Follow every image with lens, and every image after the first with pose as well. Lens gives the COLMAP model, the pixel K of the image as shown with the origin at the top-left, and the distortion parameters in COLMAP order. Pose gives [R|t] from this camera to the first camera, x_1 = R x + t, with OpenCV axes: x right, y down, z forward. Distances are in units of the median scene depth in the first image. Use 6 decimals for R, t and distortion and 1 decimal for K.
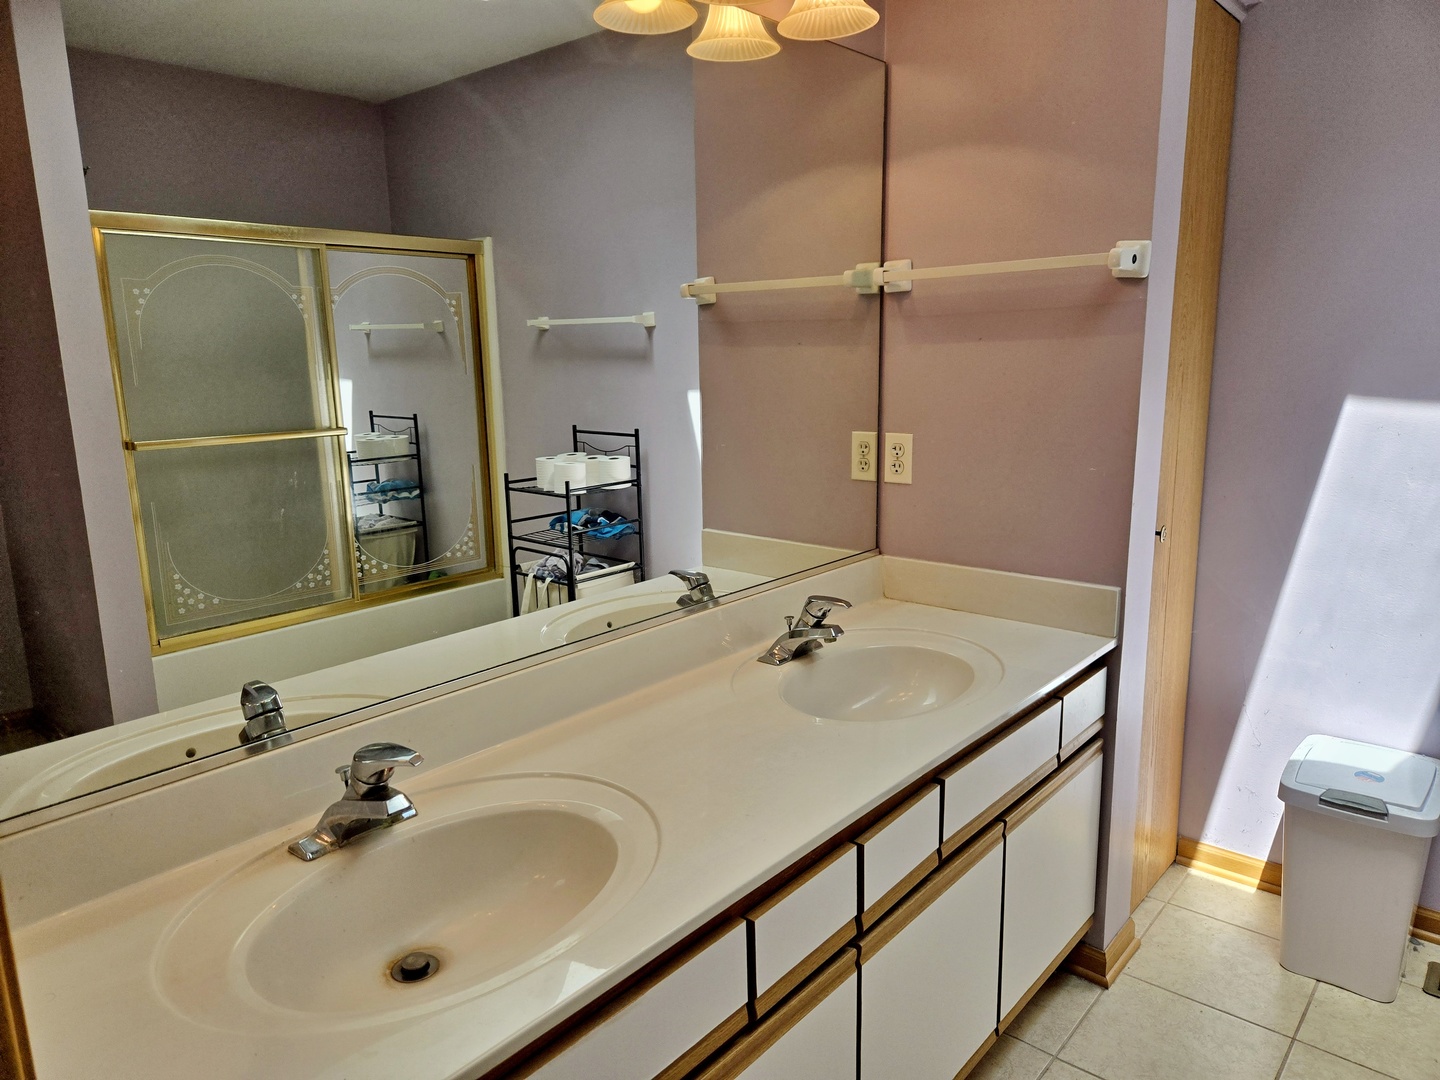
lens RADIAL K [[970.8, 0, 718.9], [0, 970.8, 525.6], [0, 0, 1]] dist [0.067932, -0.060216]
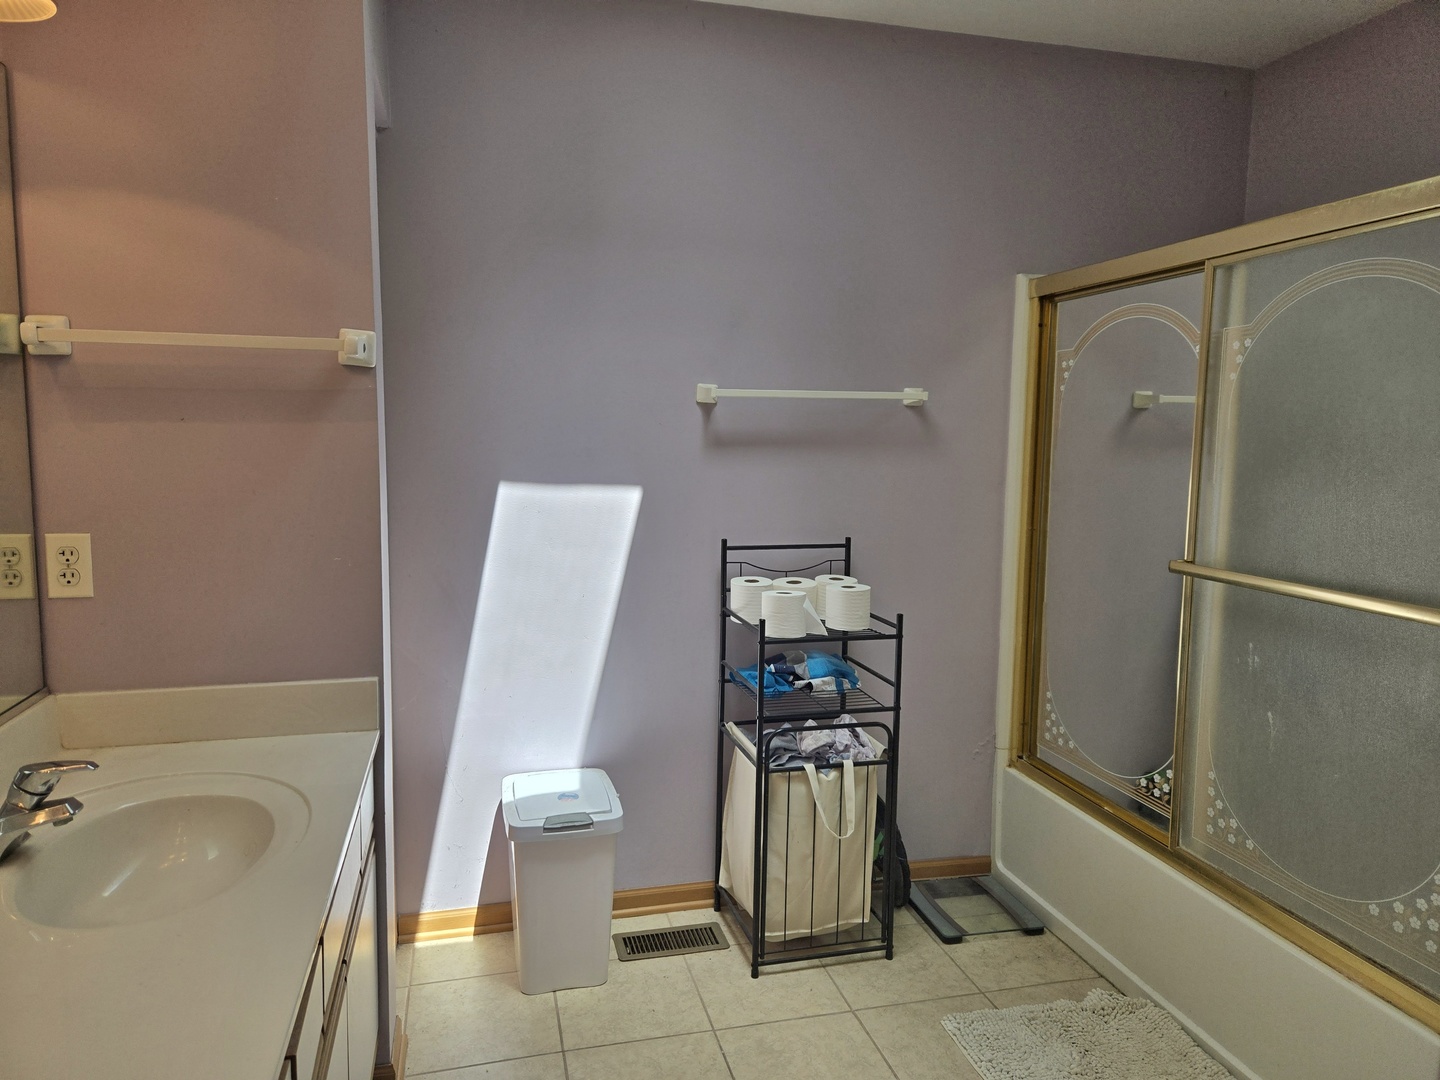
lens RADIAL K [[970.8, 0, 718.9], [0, 970.8, 525.6], [0, 0, 1]] dist [0.067932, -0.060216]
pose [[0.569446, -0.052386, 0.820358, -0.169490], [0.121601, 0.992356, -0.021039, -0.021994], [-0.812985, 0.111737, 0.571463, 0.128895]]
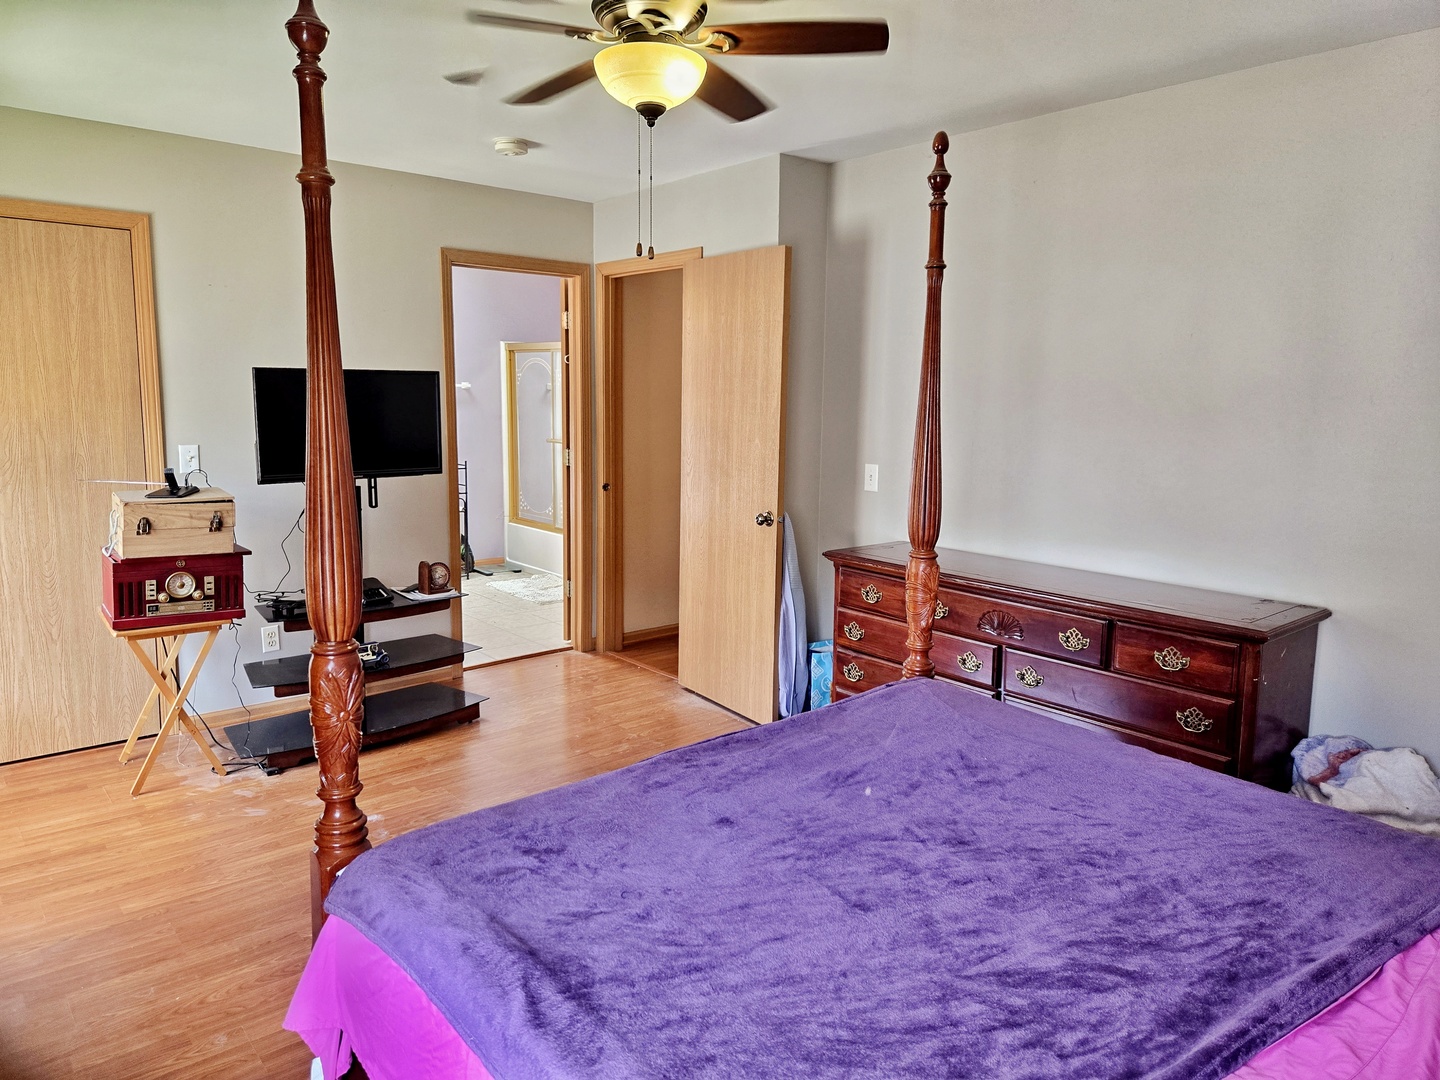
lens RADIAL K [[970.8, 0, 718.9], [0, 970.8, 525.6], [0, 0, 1]] dist [0.067932, -0.060216]
pose [[0.156571, -0.111443, 0.981359, -2.196751], [0.164657, 0.982654, 0.085320, 0.147457], [-0.973845, 0.148229, 0.172205, -0.731039]]
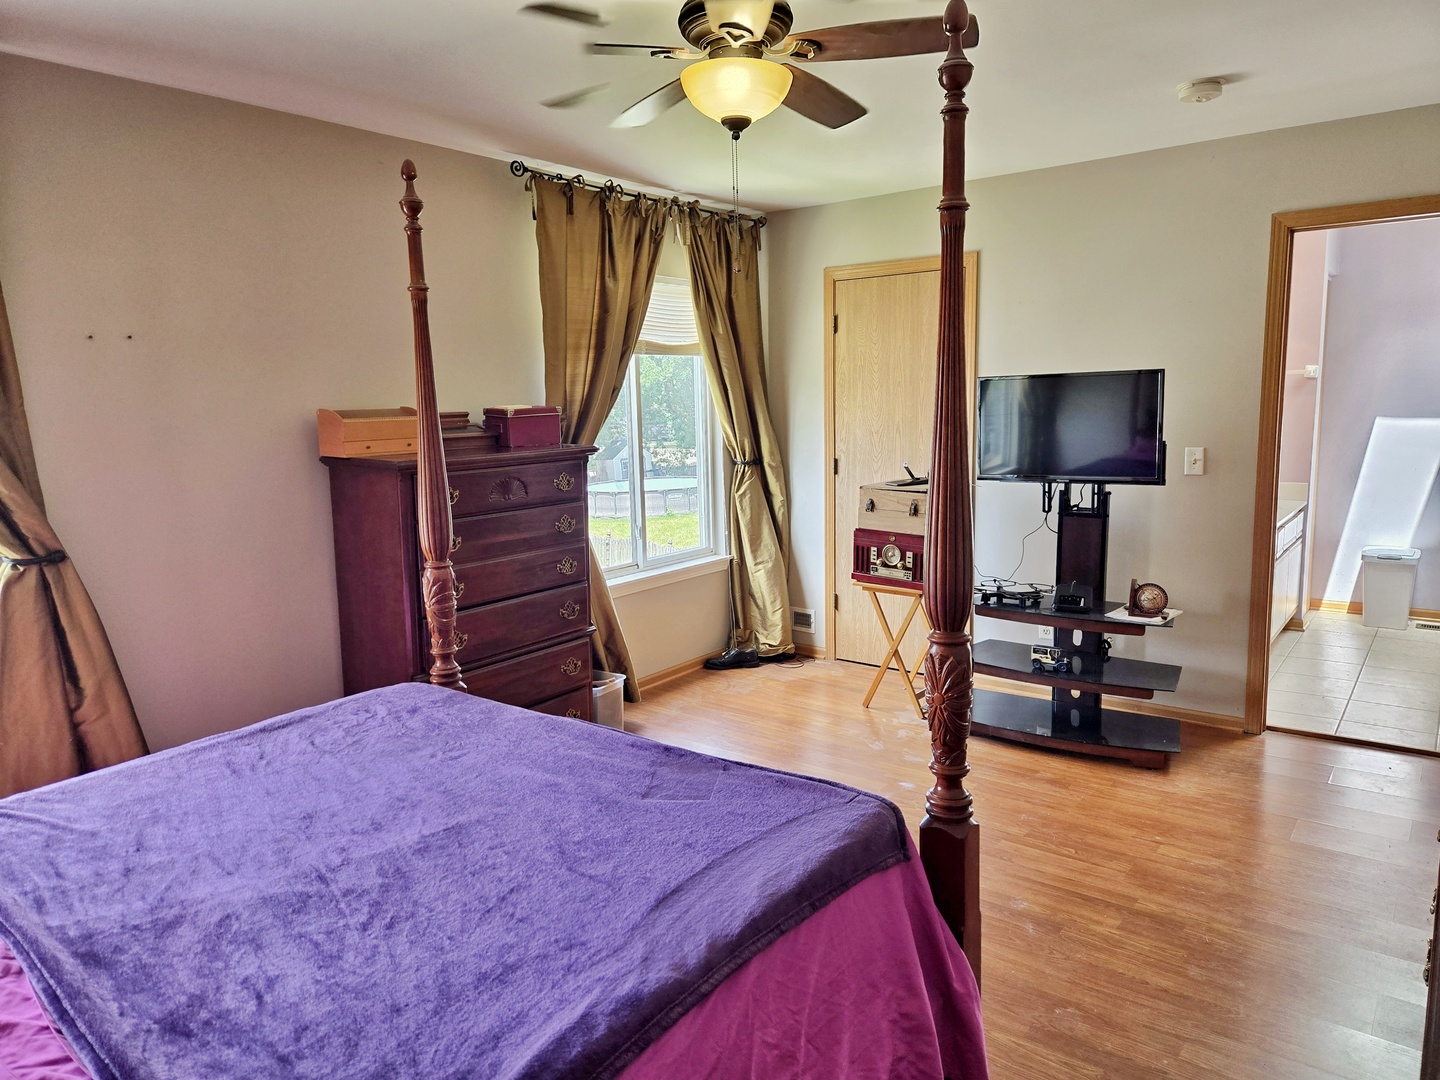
lens RADIAL K [[979.9, 0, 720.7], [0, 979.9, 533.0], [0, 0, 1]] dist [0.067309, -0.062902]
pose [[0.998597, -0.009250, 0.052134, -1.254501], [0.011508, 0.999001, -0.043180, 0.269185], [-0.051683, 0.043720, 0.997706, -1.551180]]
